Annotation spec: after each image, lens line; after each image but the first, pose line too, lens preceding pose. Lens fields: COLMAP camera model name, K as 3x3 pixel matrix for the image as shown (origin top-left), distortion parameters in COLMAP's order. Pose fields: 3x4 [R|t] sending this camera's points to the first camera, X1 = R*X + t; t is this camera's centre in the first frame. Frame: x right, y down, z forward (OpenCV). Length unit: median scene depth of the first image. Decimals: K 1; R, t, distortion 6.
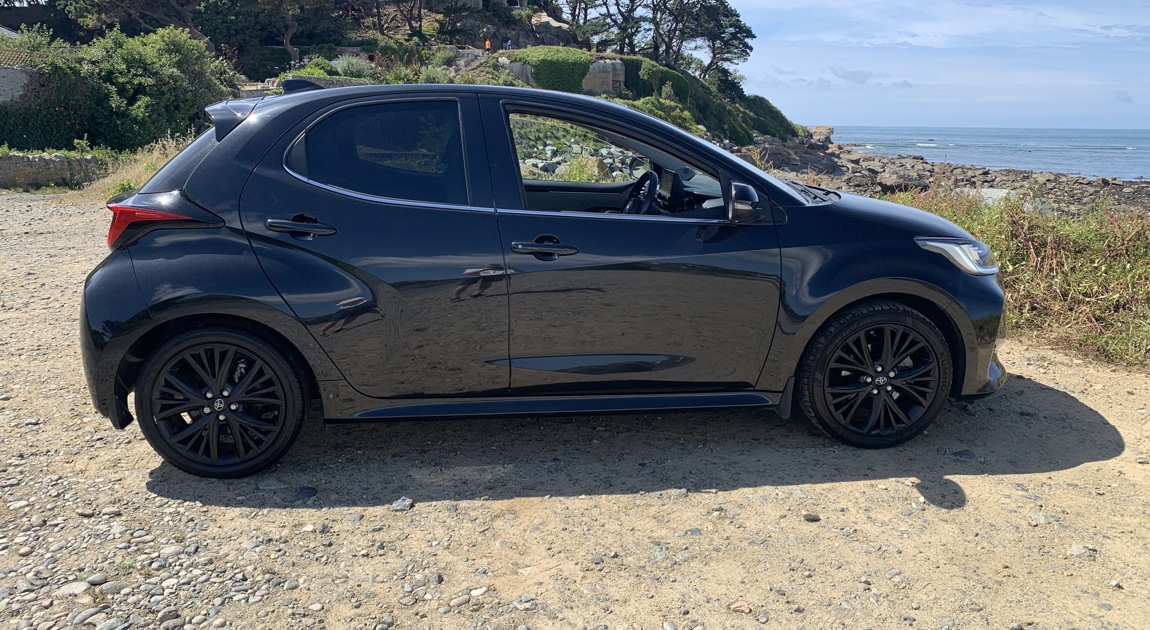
lens RADIAL K [[876.3, 0, 576.2], [0, 876.3, 314.1], [0, 0, 1]] dist [-0.000528, 0.000615]
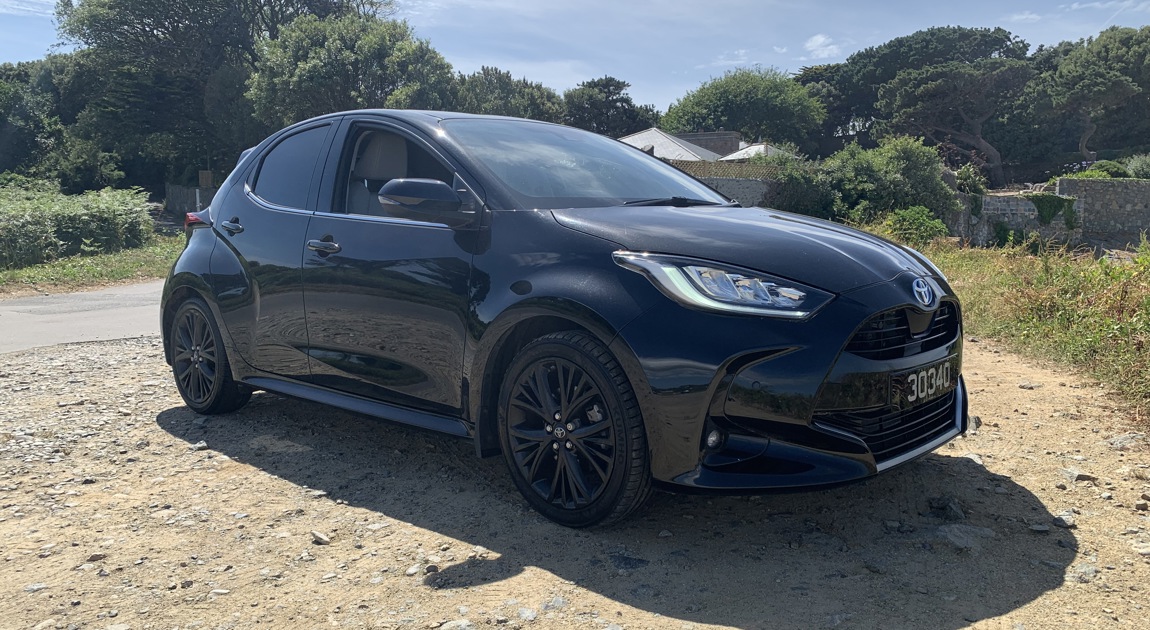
lens RADIAL K [[876.3, 0, 574.9], [0, 876.3, 316.4], [0, 0, 1]] dist [-0.000528, 0.000615]
pose [[0.637681, 0.071237, -0.767000, 0.116264], [-0.165973, 0.985033, -0.046501, 0.001224], [0.752208, 0.156954, 0.639960, 0.063095]]
